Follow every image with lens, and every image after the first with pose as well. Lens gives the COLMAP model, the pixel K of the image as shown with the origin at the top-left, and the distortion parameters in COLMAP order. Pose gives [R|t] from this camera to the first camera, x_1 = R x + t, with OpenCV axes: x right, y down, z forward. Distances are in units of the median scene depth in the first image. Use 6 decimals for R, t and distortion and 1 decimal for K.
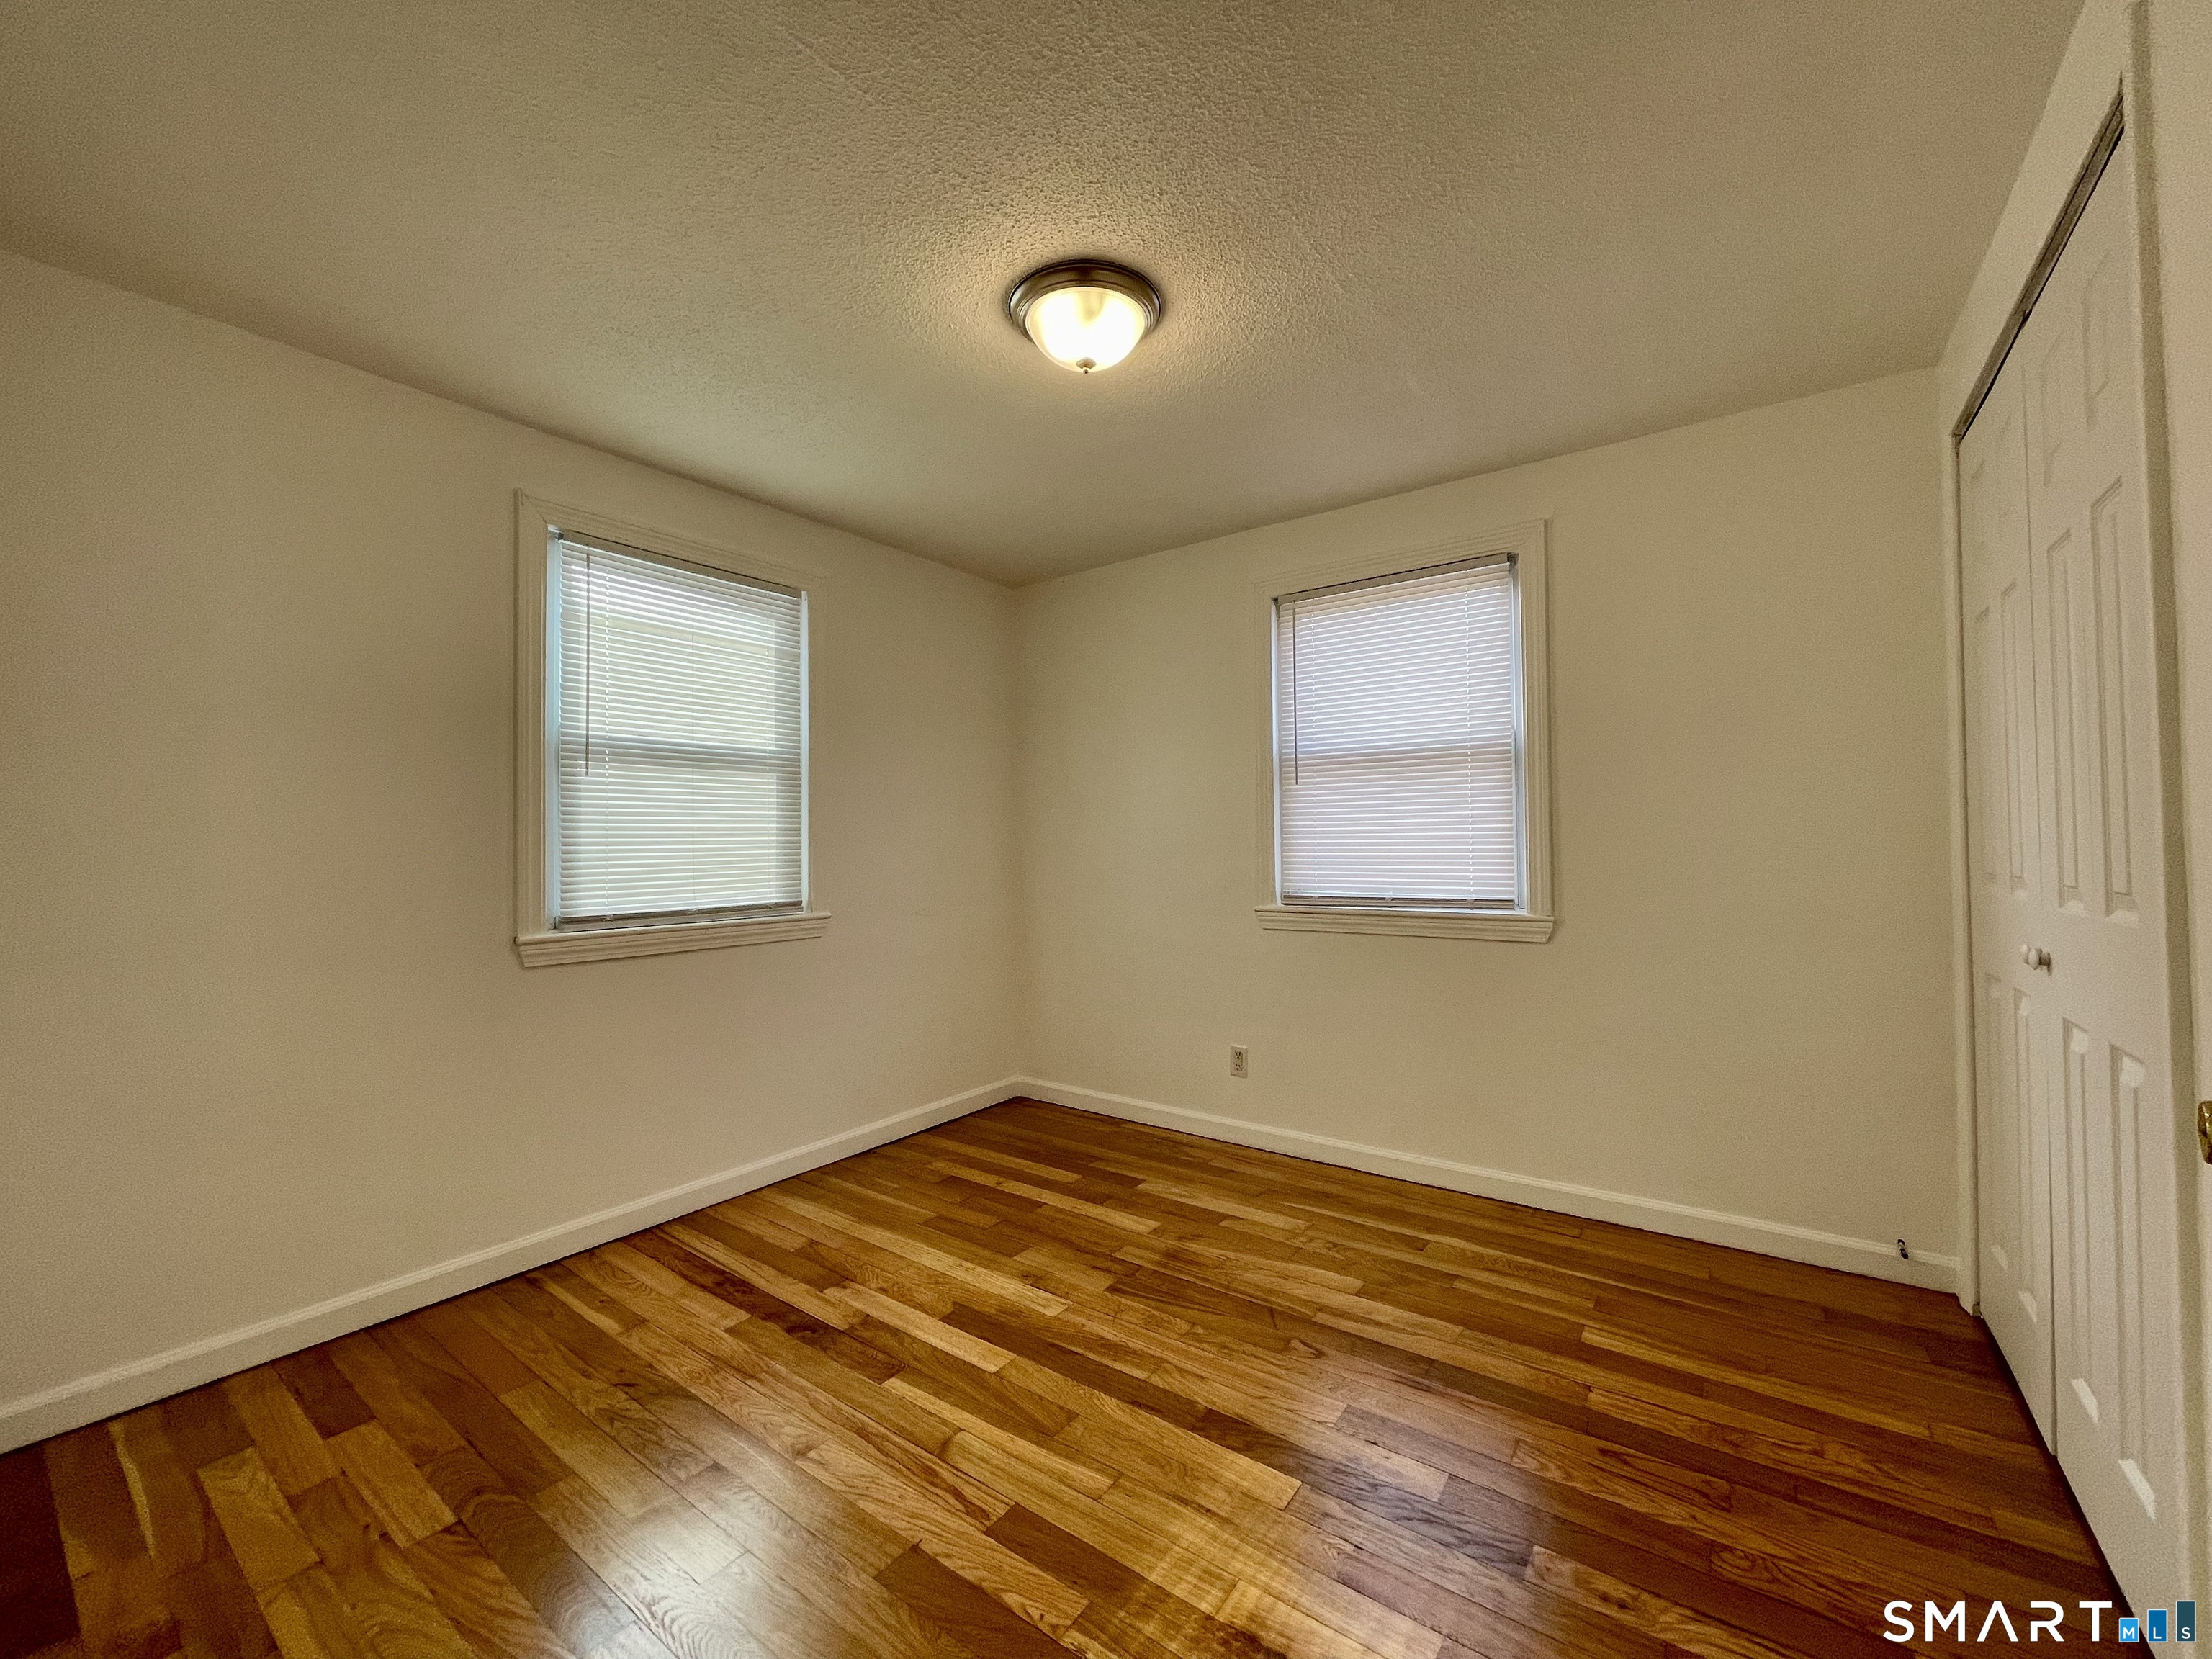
lens RADIAL K [[891.0, 0, 1098.7], [0, 891.0, 831.5], [0, 0, 1]] dist [-0.001289, 0.000076]
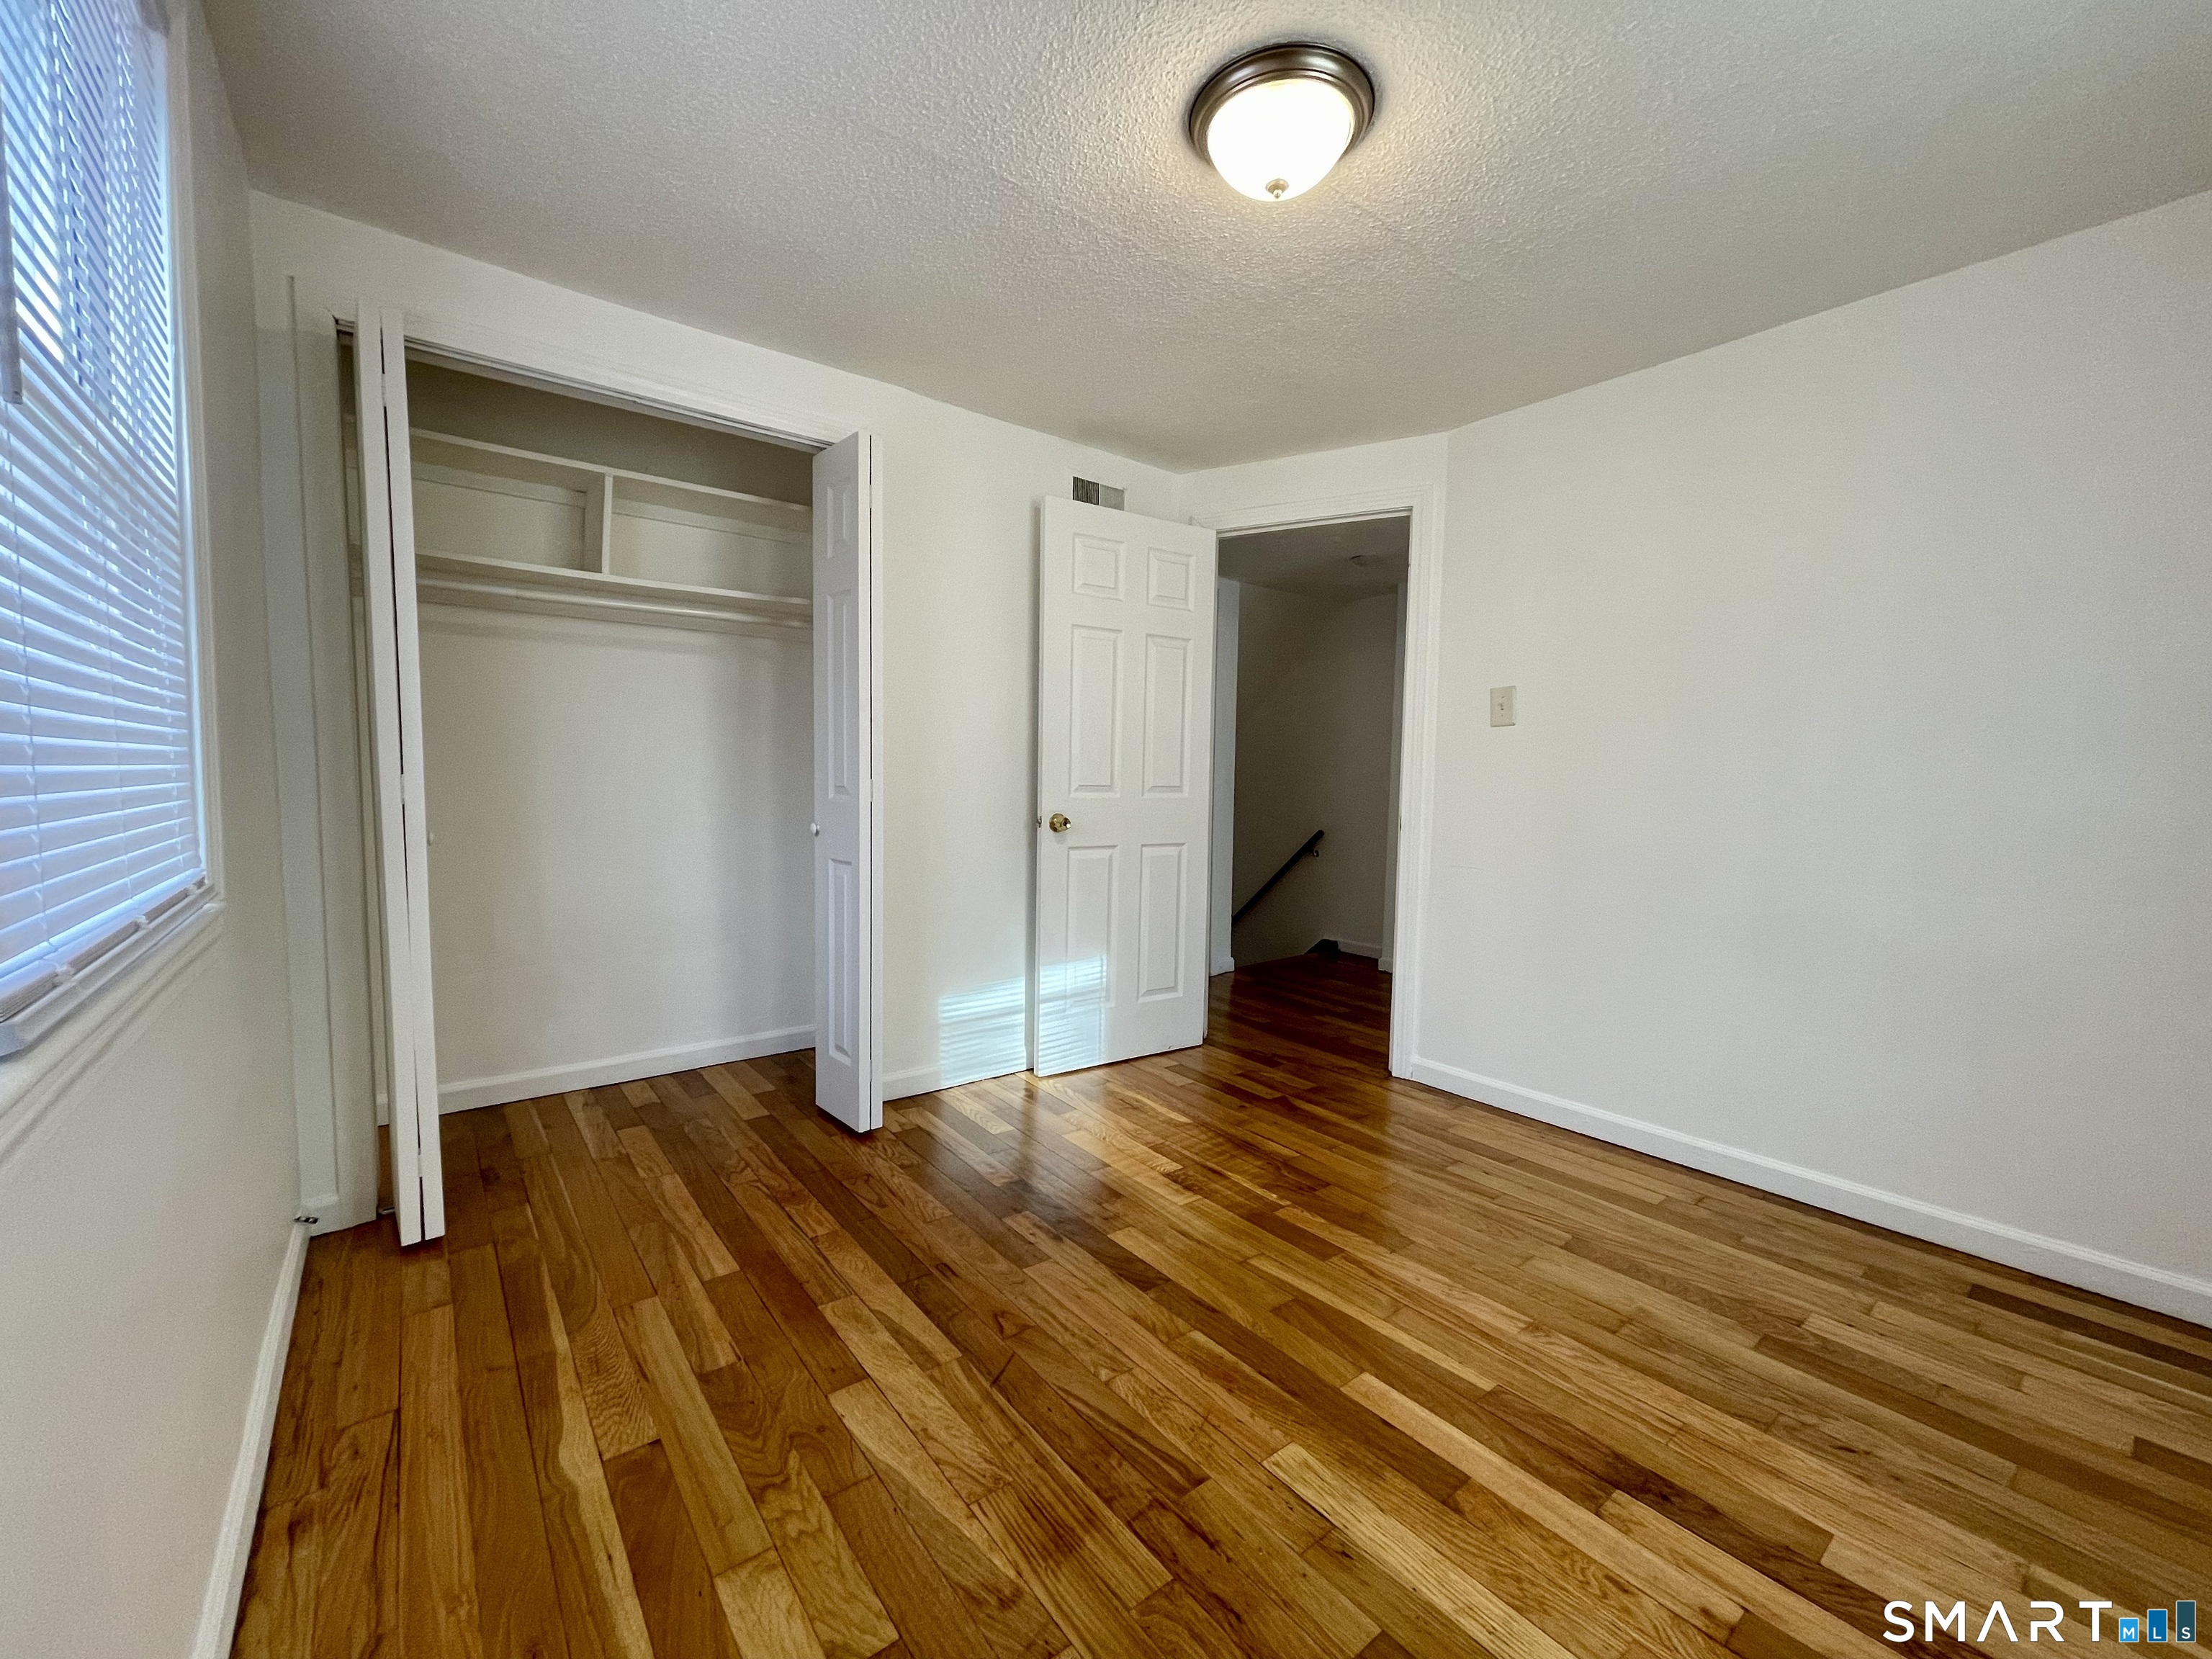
lens RADIAL K [[891.0, 0, 1106.0], [0, 891.0, 831.3], [0, 0, 1]] dist [-0.001289, 0.000076]
pose [[-0.965519, -0.021918, 0.259408, -0.081600], [-0.008341, 0.998542, 0.053324, 0.039662], [-0.260199, 0.049322, -0.964295, 1.740729]]
